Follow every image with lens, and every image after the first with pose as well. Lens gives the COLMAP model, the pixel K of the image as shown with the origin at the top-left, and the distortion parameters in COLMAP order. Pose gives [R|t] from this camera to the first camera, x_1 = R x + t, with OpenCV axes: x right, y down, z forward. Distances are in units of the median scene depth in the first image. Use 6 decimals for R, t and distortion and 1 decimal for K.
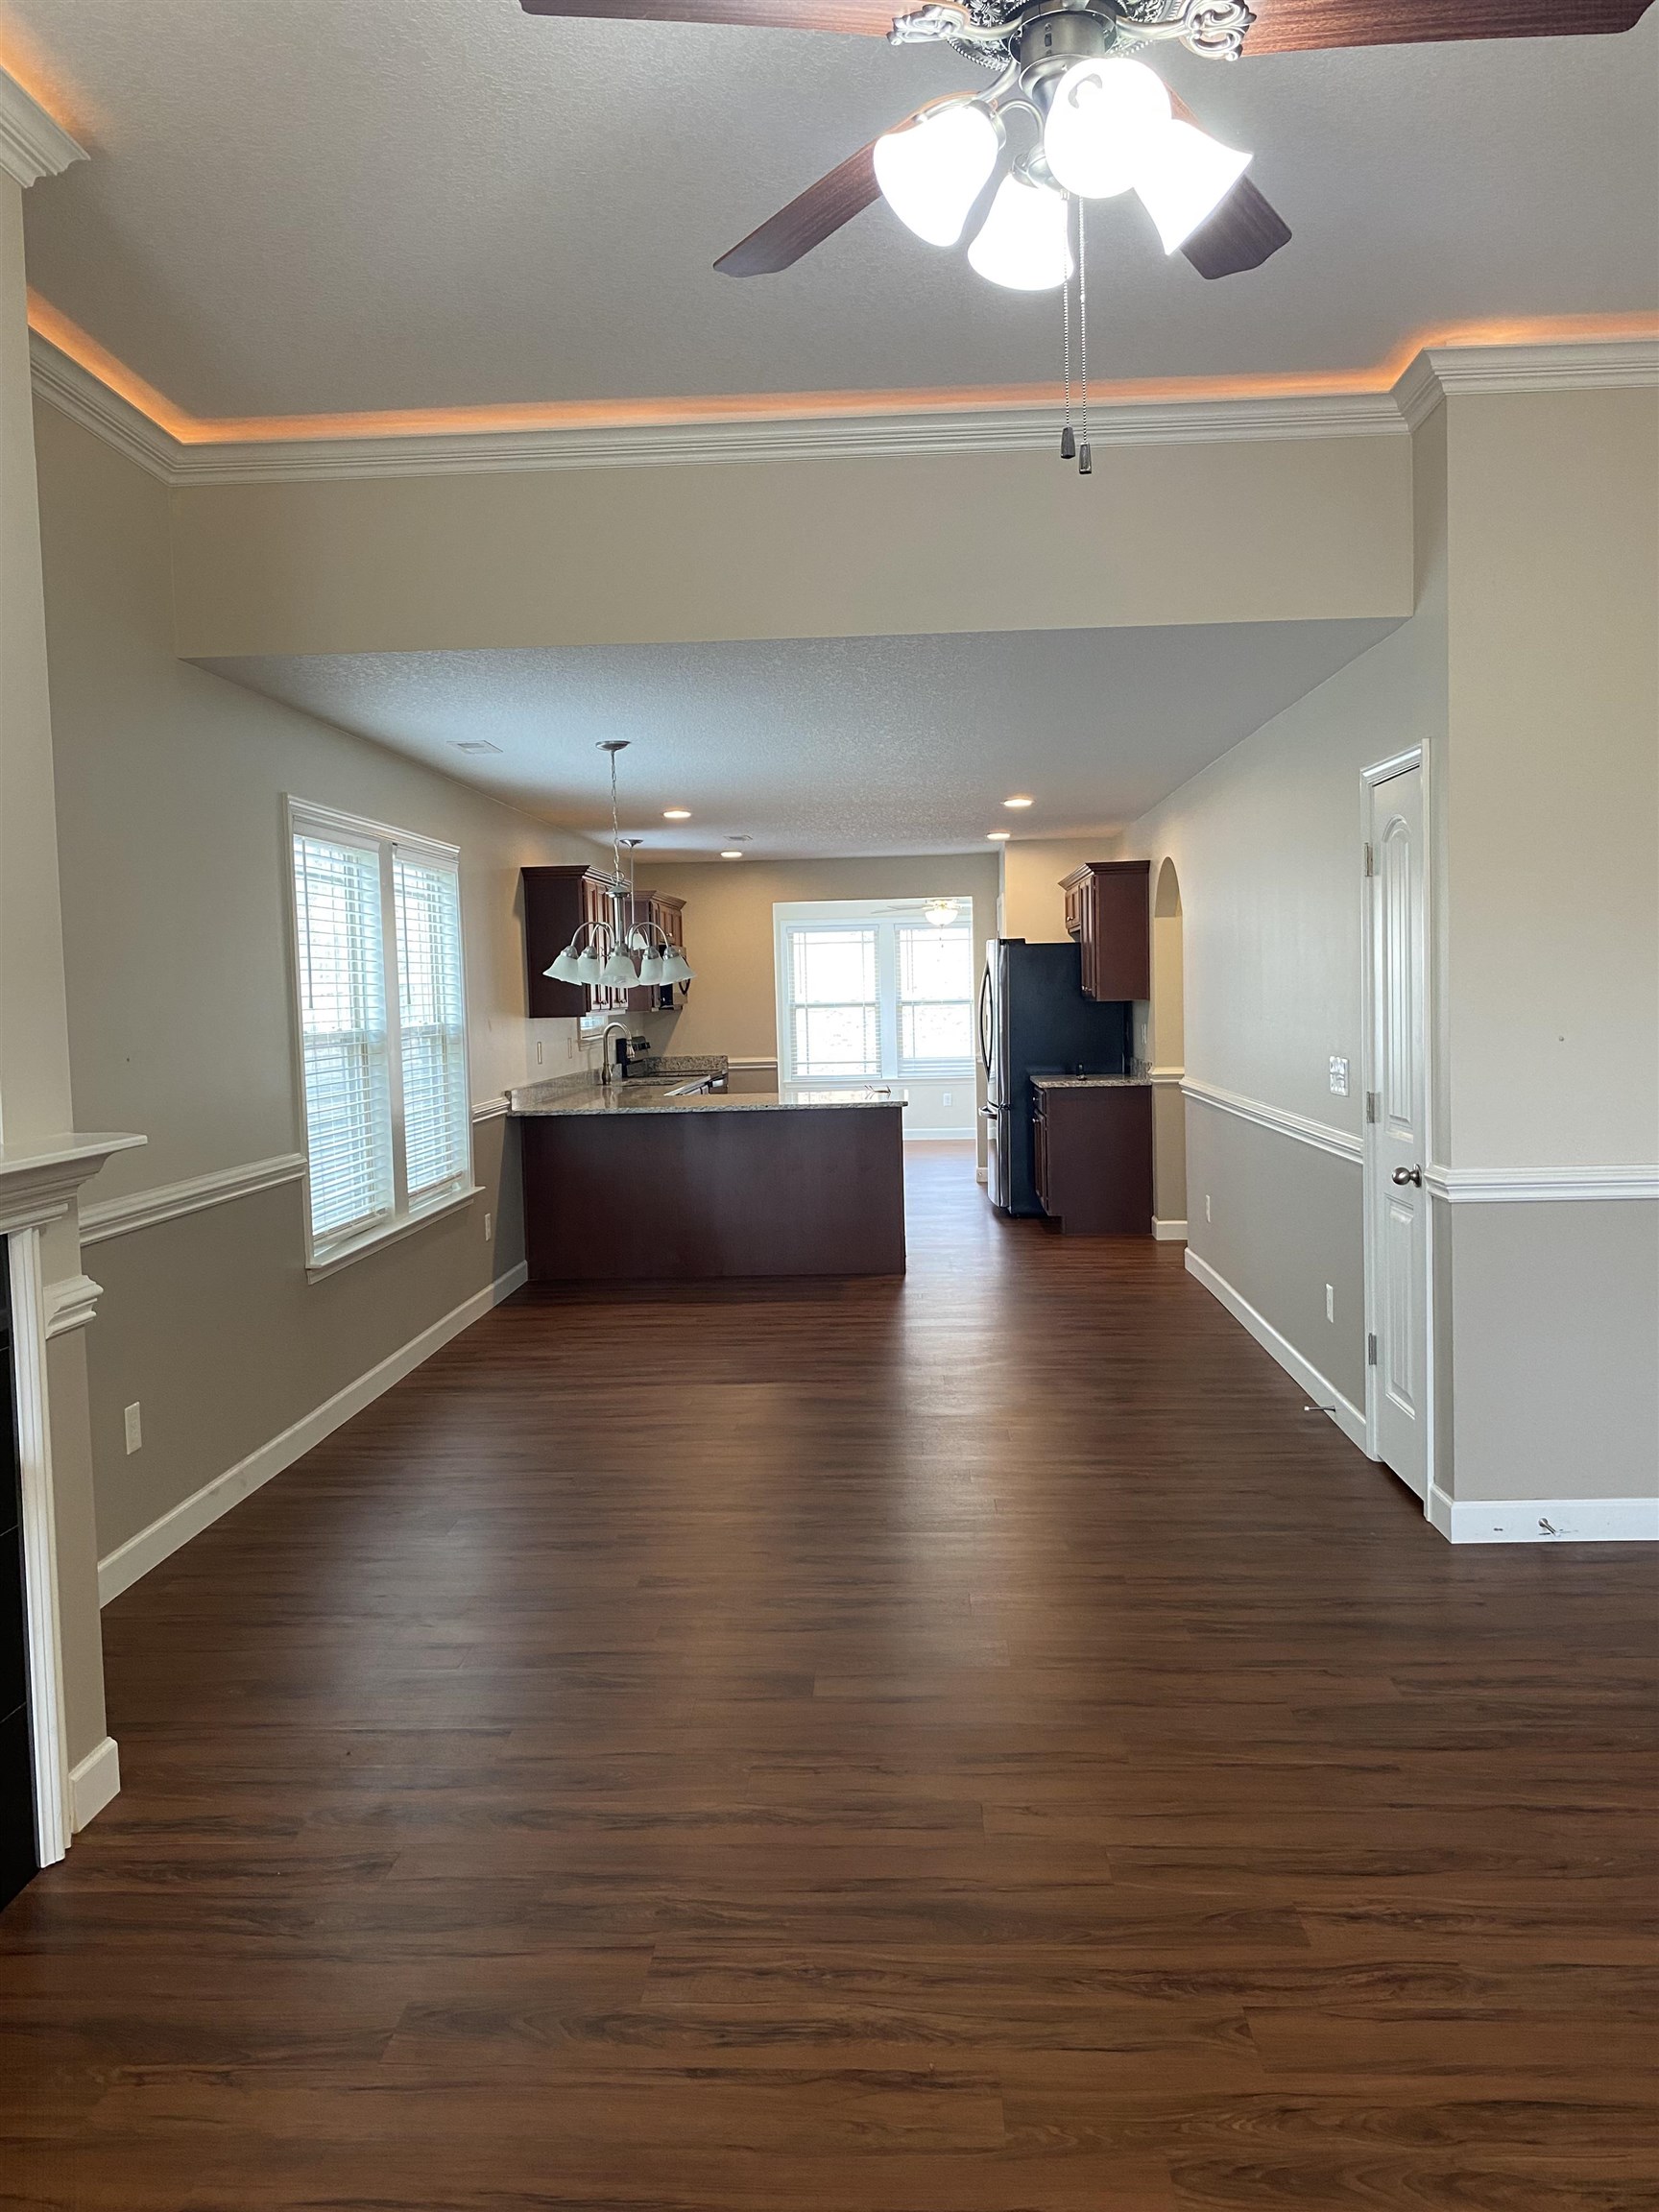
lens RADIAL K [[1673.5, 0, 834.4], [0, 1673.5, 1097.1], [0, 0, 1]] dist [0.074711, -0.149265]
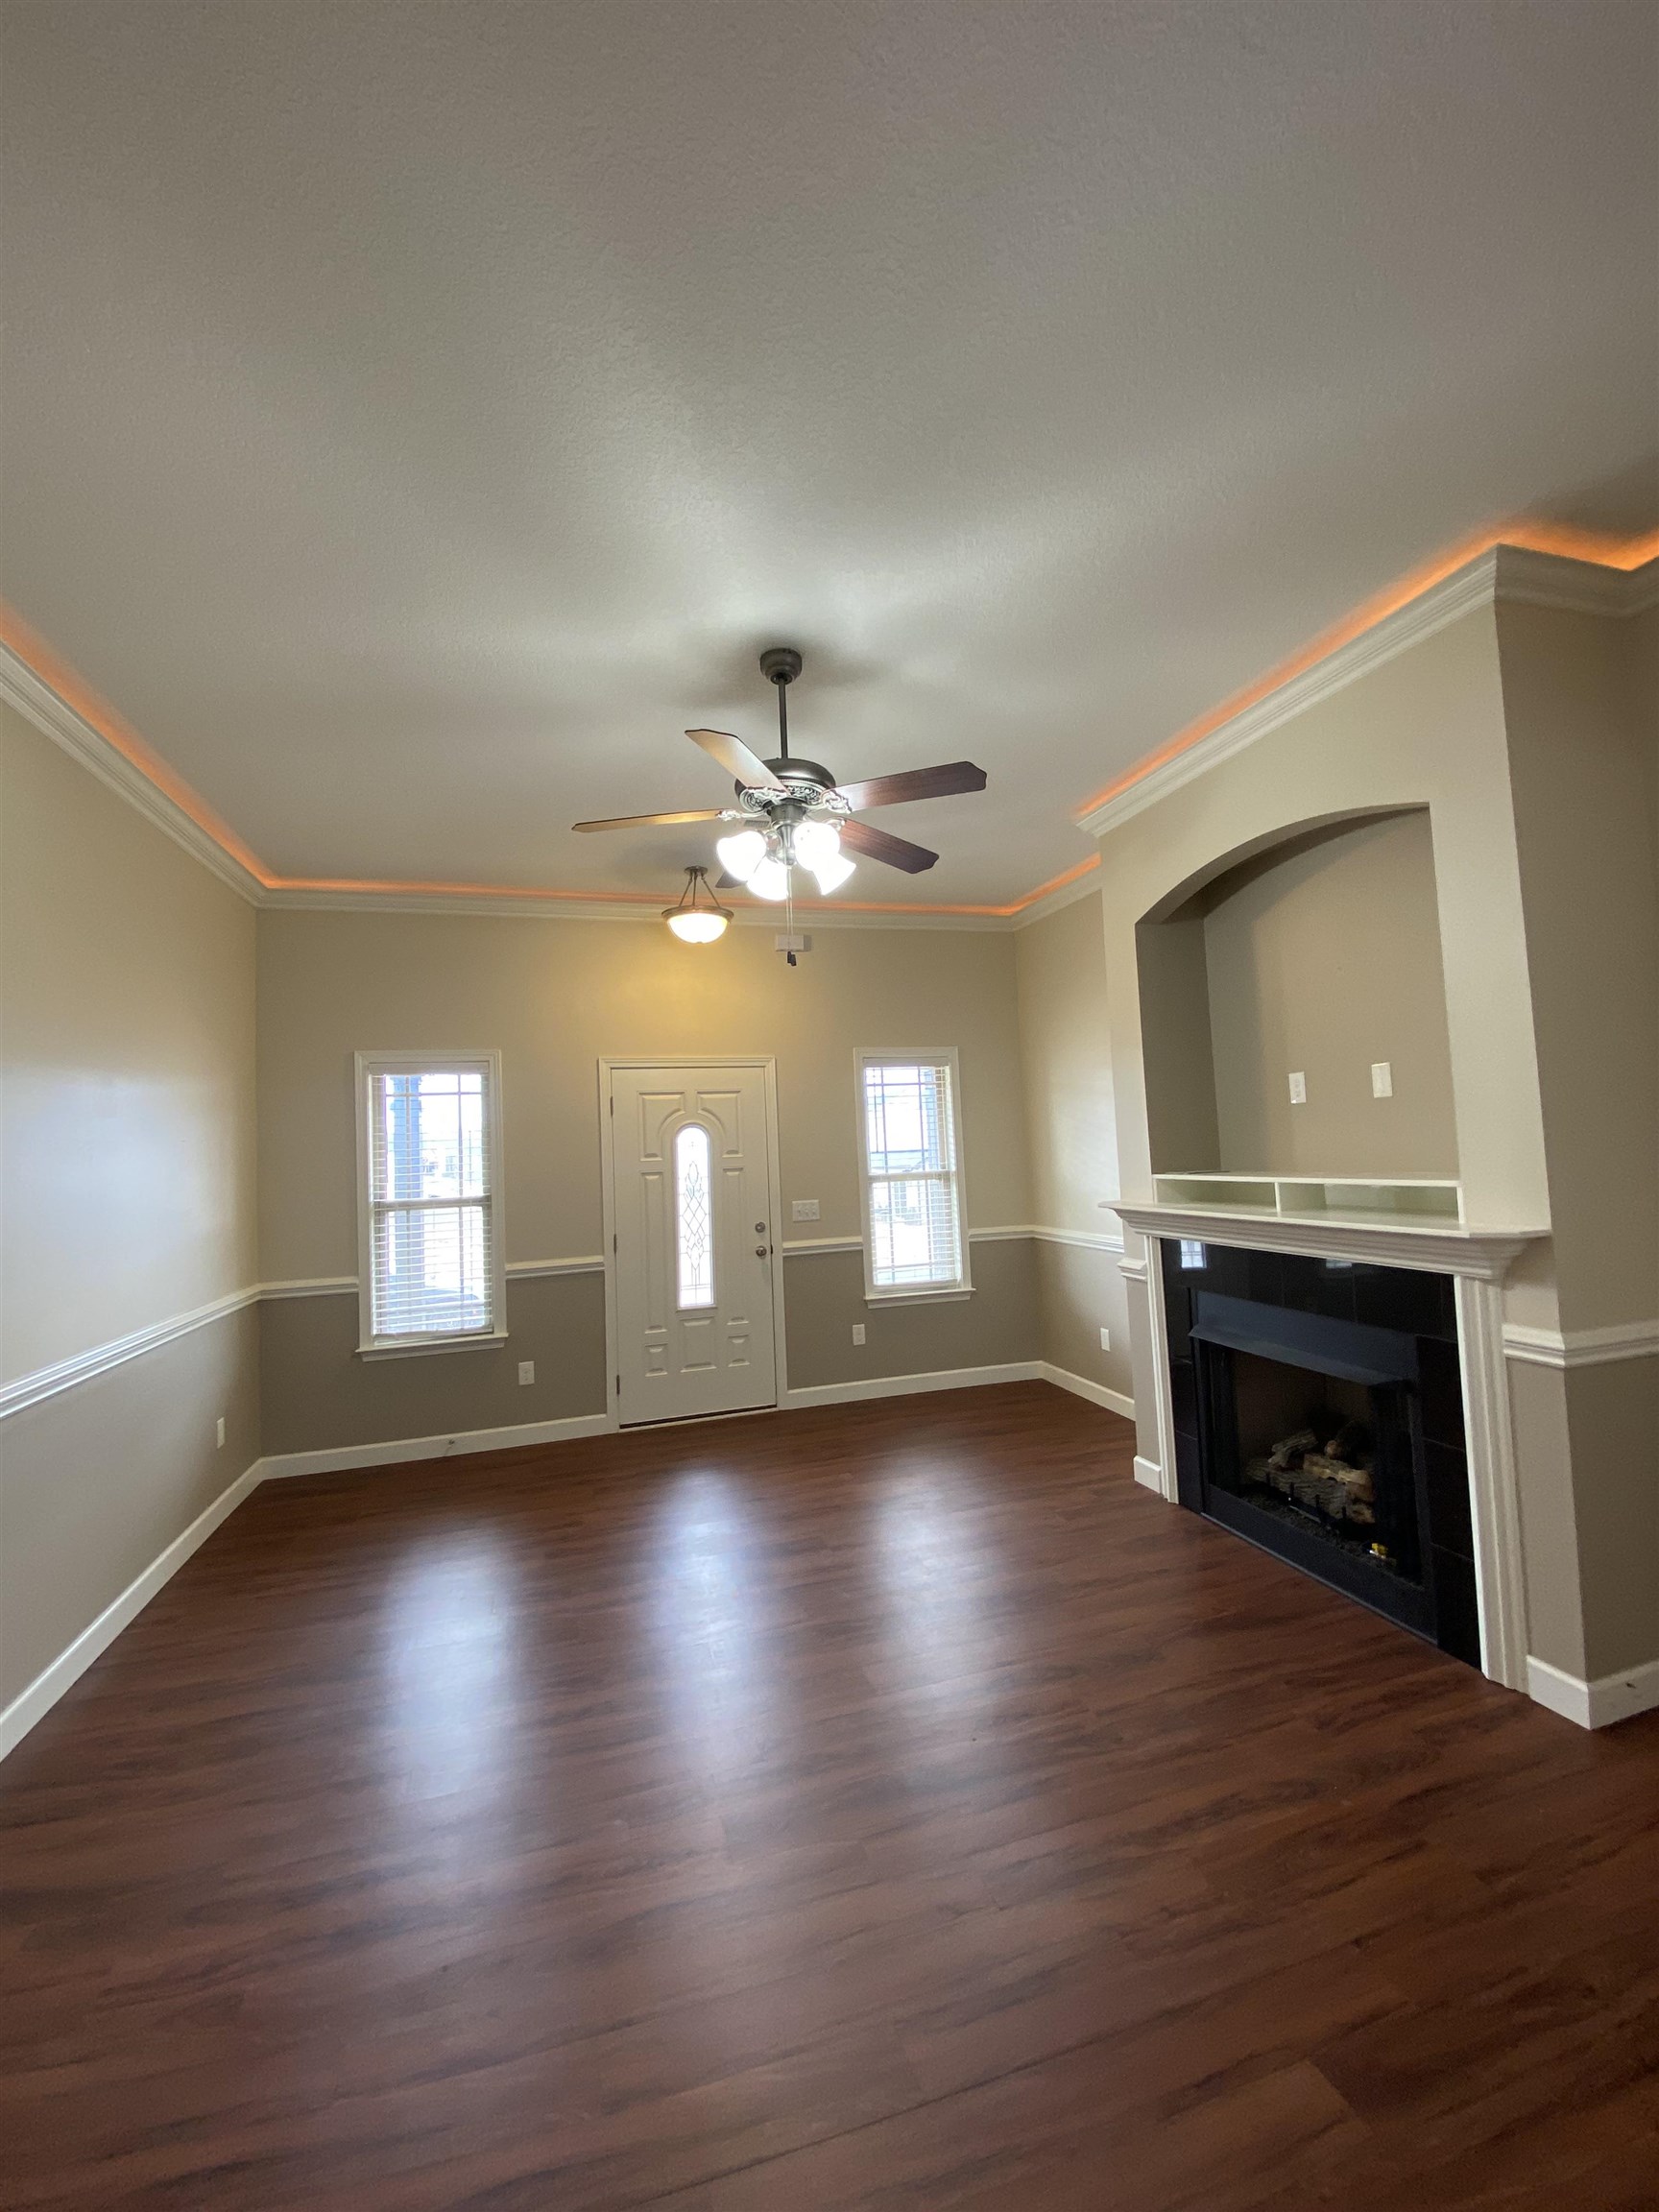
lens RADIAL K [[900.0, 0, 822.1], [0, 900.0, 1091.1], [0, 0, 1]] dist [-0.001471, -0.013328]
pose [[-0.945208, 0.043346, -0.323577, 0.140925], [0.044662, 0.998996, 0.003360, -0.049297], [0.323398, -0.011276, -0.946196, 0.587393]]
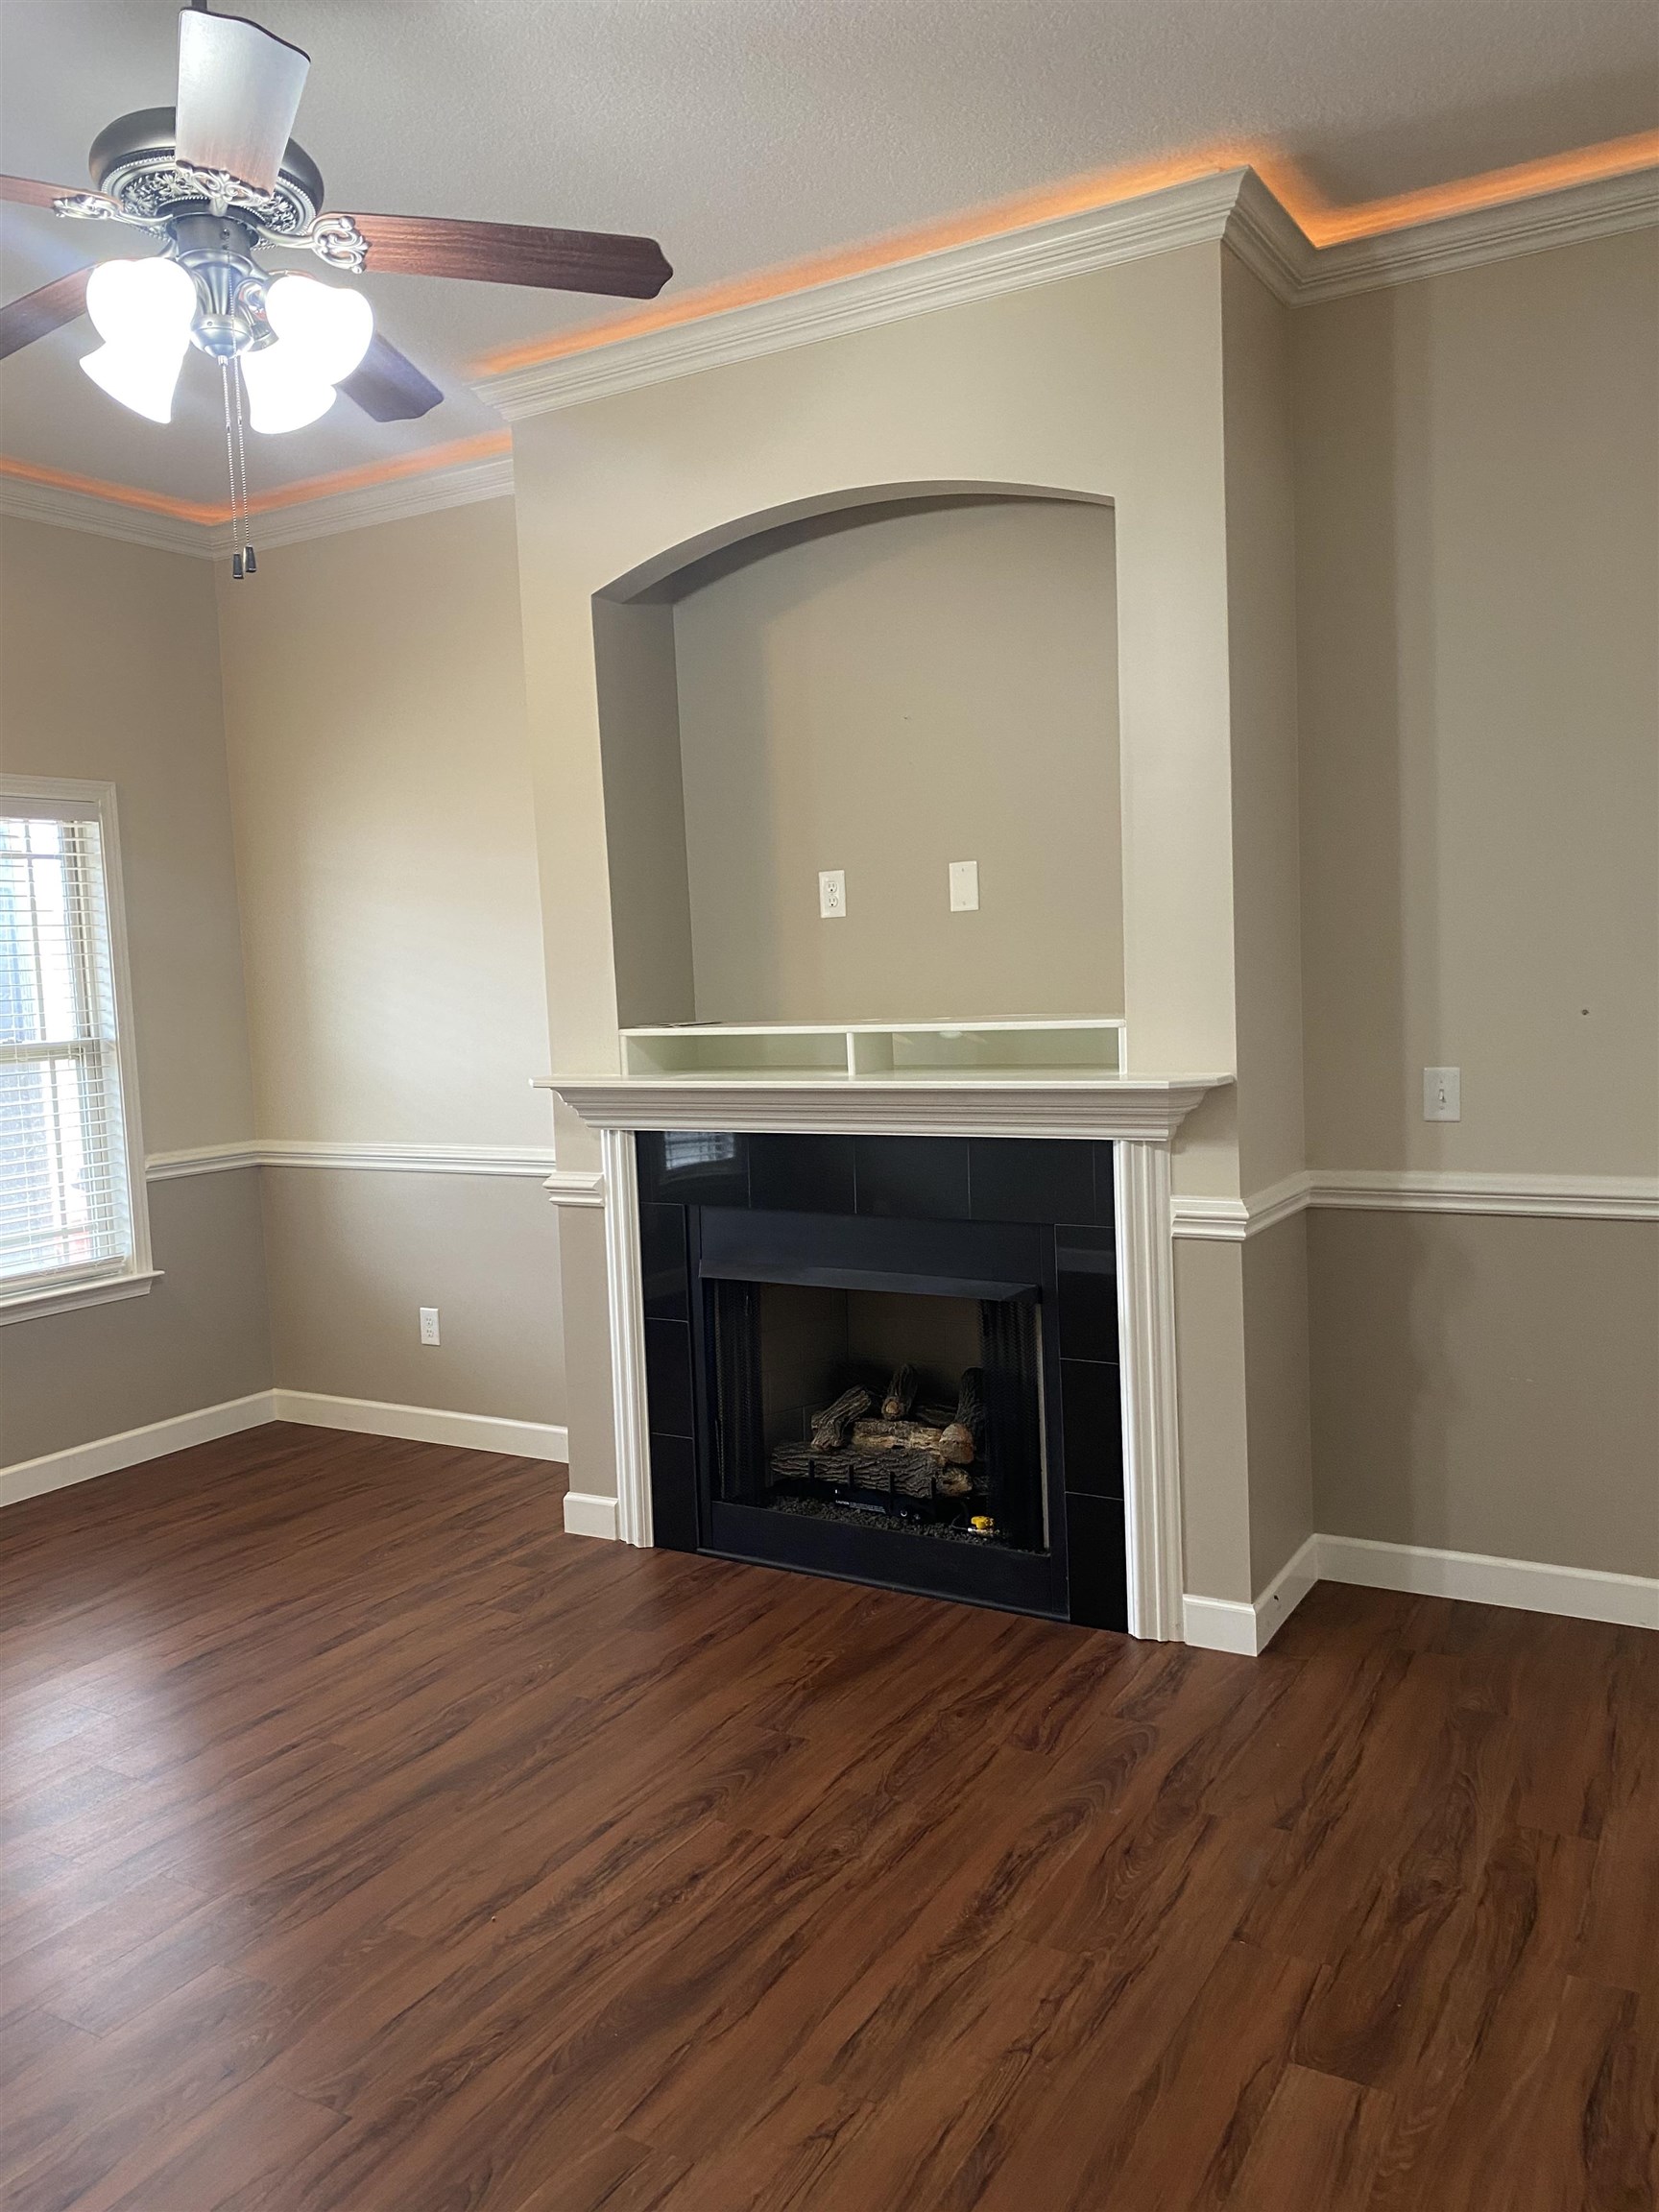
lens RADIAL K [[1673.5, 0, 834.4], [0, 1673.5, 1097.1], [0, 0, 1]] dist [0.074711, -0.149265]
pose [[-0.468239, 0.113325, -0.876305, 0.267084], [-0.005324, 0.991362, 0.131049, -0.044654], [0.883586, 0.066027, -0.463590, 0.501020]]
